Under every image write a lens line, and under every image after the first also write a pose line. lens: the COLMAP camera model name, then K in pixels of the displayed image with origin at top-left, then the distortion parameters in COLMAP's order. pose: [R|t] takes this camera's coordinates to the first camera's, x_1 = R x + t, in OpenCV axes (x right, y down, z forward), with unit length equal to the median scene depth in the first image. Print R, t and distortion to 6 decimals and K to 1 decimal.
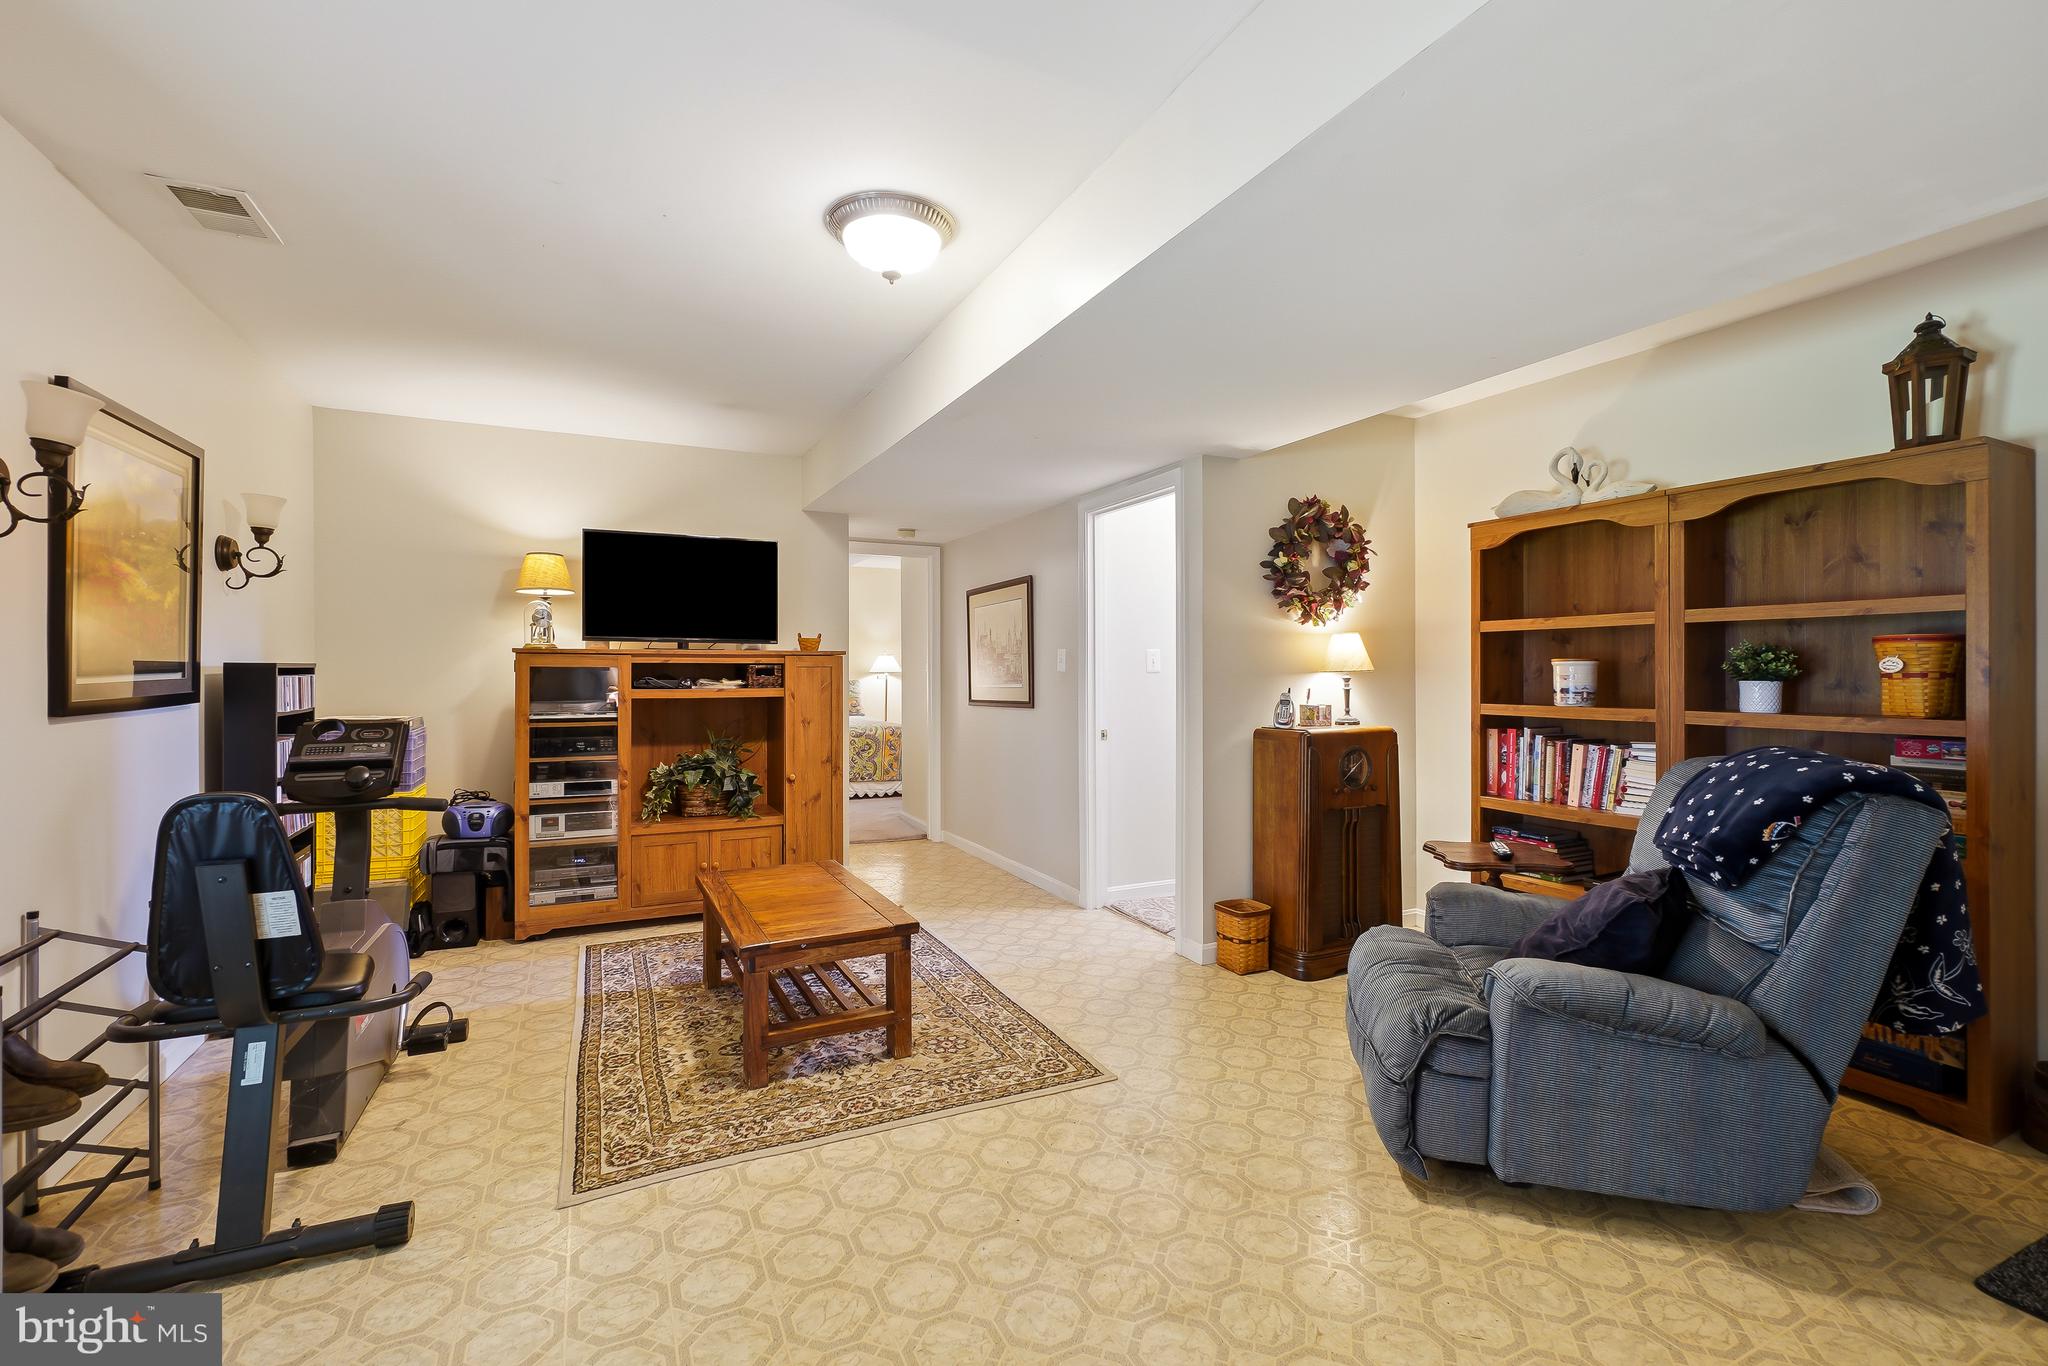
lens RADIAL K [[897.5, 0, 1022.8], [0, 897.5, 672.5], [0, 0, 1]] dist [-0.011453, 0.004877]
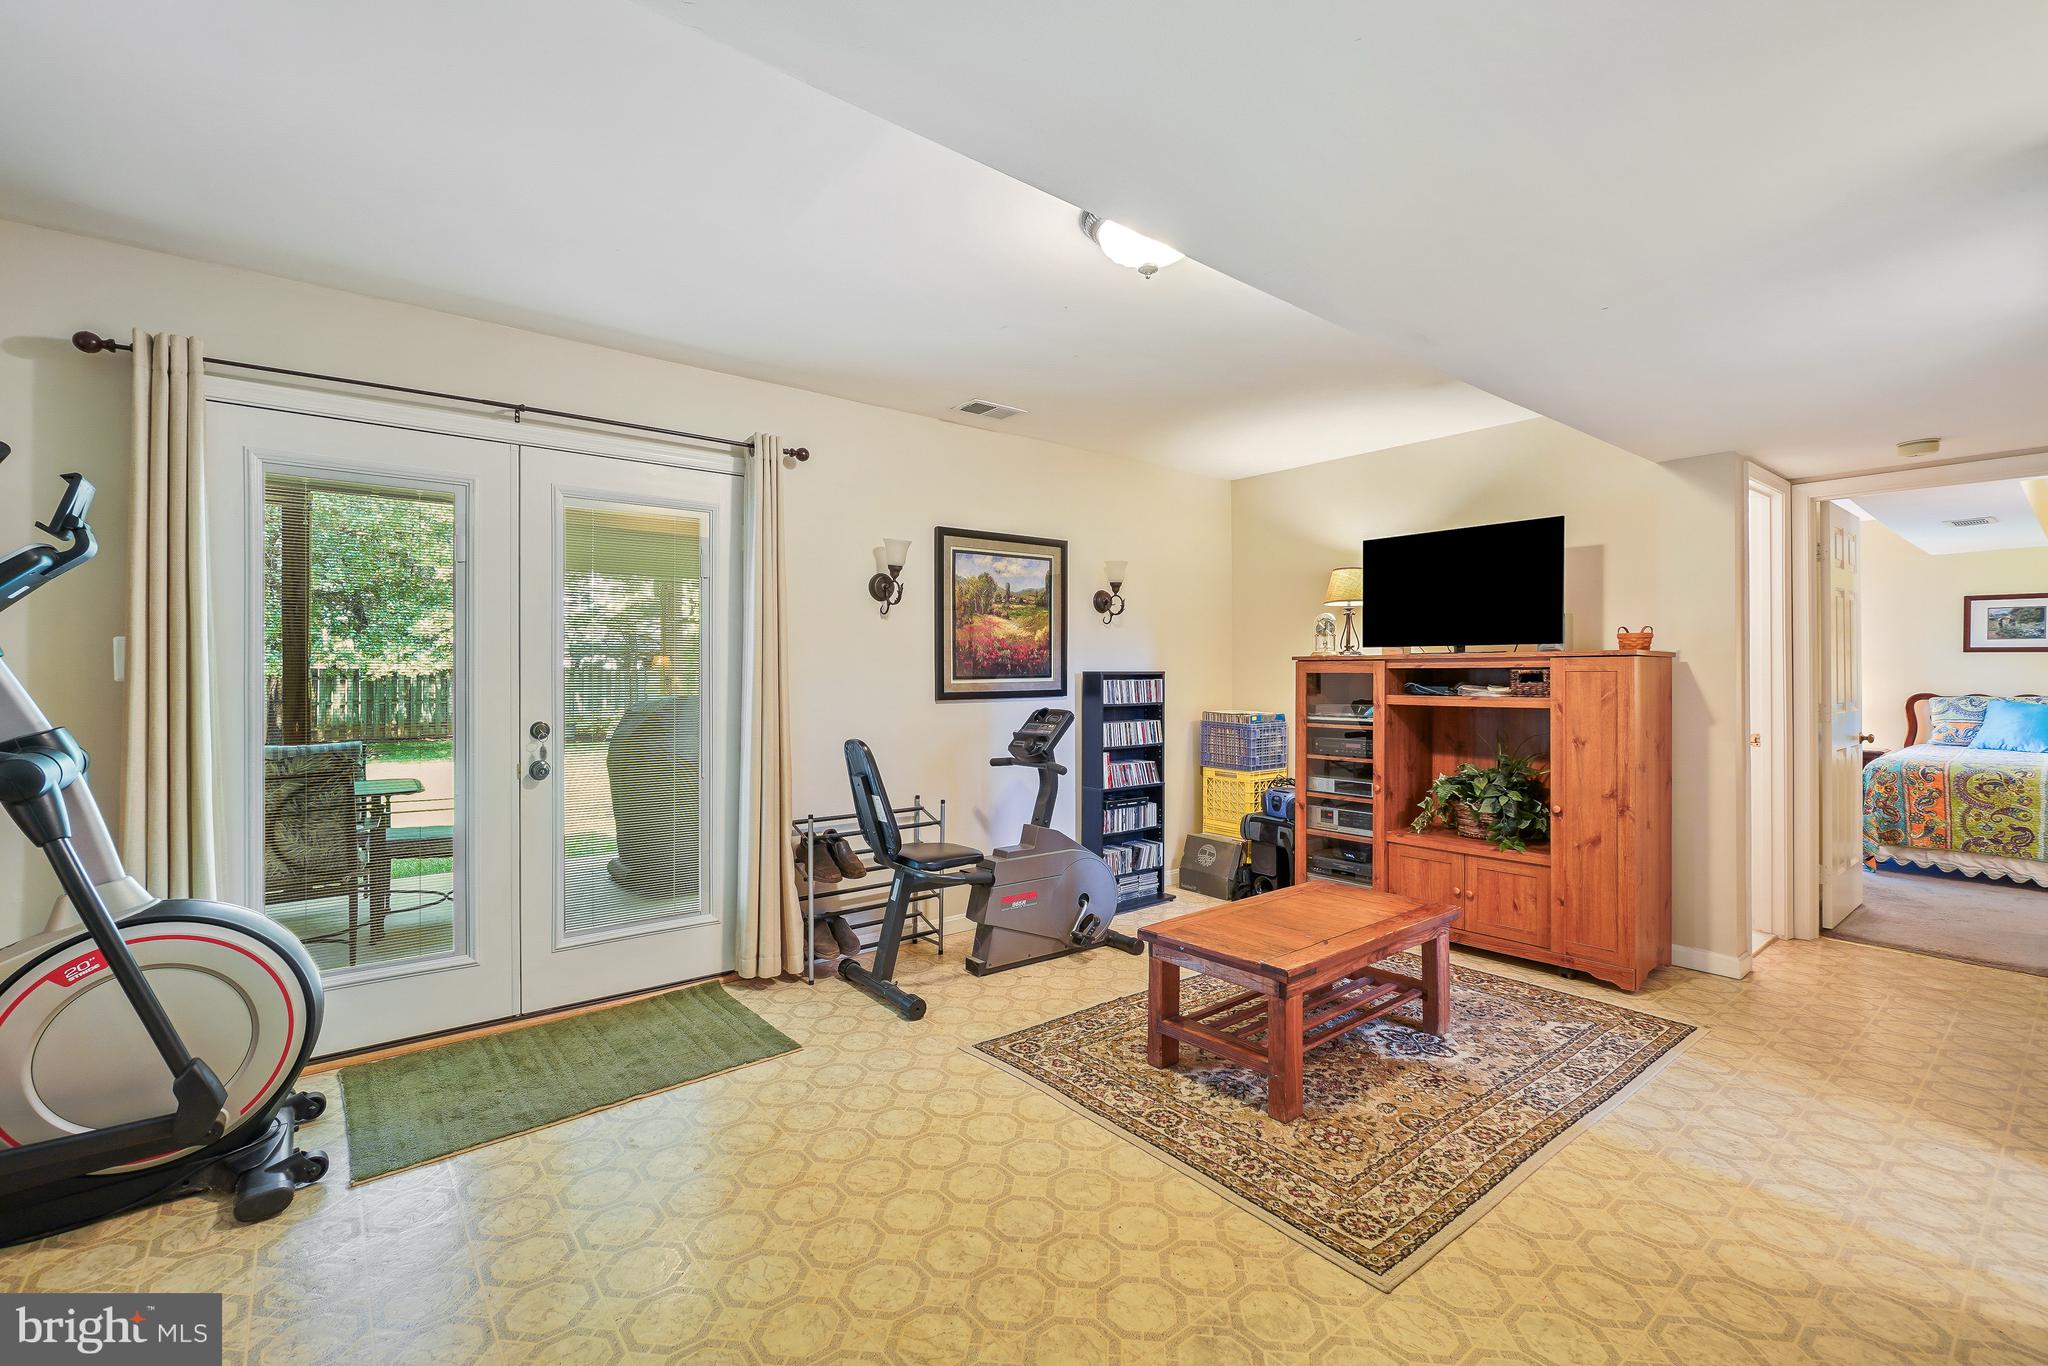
lens RADIAL K [[897.5, 0, 1014.9], [0, 897.5, 676.0], [0, 0, 1]] dist [-0.011453, 0.004877]
pose [[0.207539, -0.000089, -0.978227, 0.603811], [-0.001821, 0.999998, -0.000477, -0.001495], [0.978225, 0.001881, 0.207539, 0.515122]]
